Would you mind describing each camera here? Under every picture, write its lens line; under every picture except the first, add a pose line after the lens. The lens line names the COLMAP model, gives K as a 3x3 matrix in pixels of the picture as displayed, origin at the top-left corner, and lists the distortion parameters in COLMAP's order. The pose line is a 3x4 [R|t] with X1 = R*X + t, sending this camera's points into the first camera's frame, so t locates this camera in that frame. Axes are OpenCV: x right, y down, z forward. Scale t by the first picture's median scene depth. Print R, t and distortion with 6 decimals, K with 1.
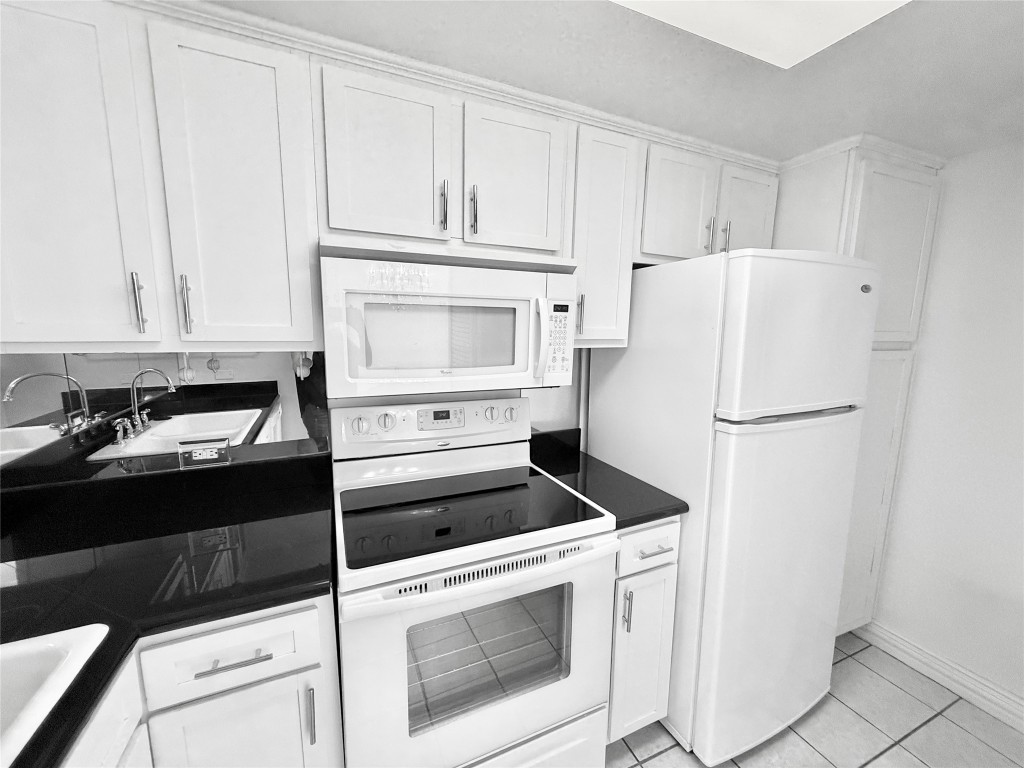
lens RADIAL K [[408.2, 0, 507.6], [0, 408.2, 382.6], [0, 0, 1]] dist [-0.000597, 0.000686]
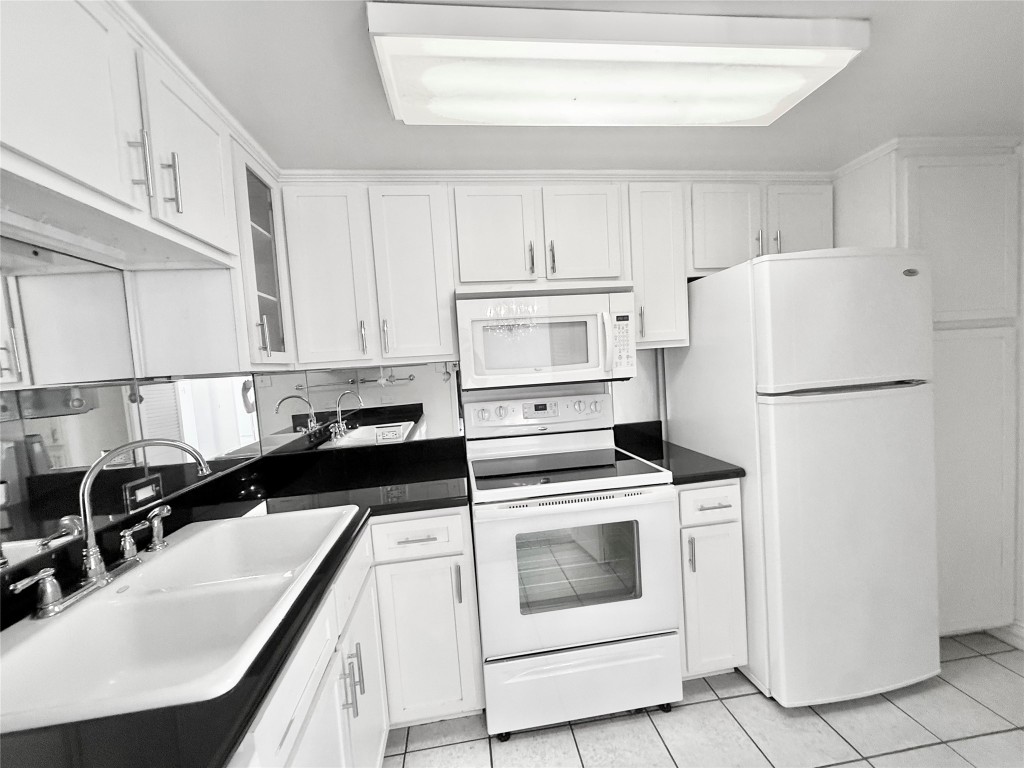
lens RADIAL K [[408.2, 0, 507.6], [0, 408.2, 386.2], [0, 0, 1]] dist [-0.000597, 0.000686]
pose [[0.956477, -0.056438, -0.286299, 0.139277], [0.035808, 0.996404, -0.076790, 0.125337], [0.289603, 0.063196, 0.955058, -0.359205]]
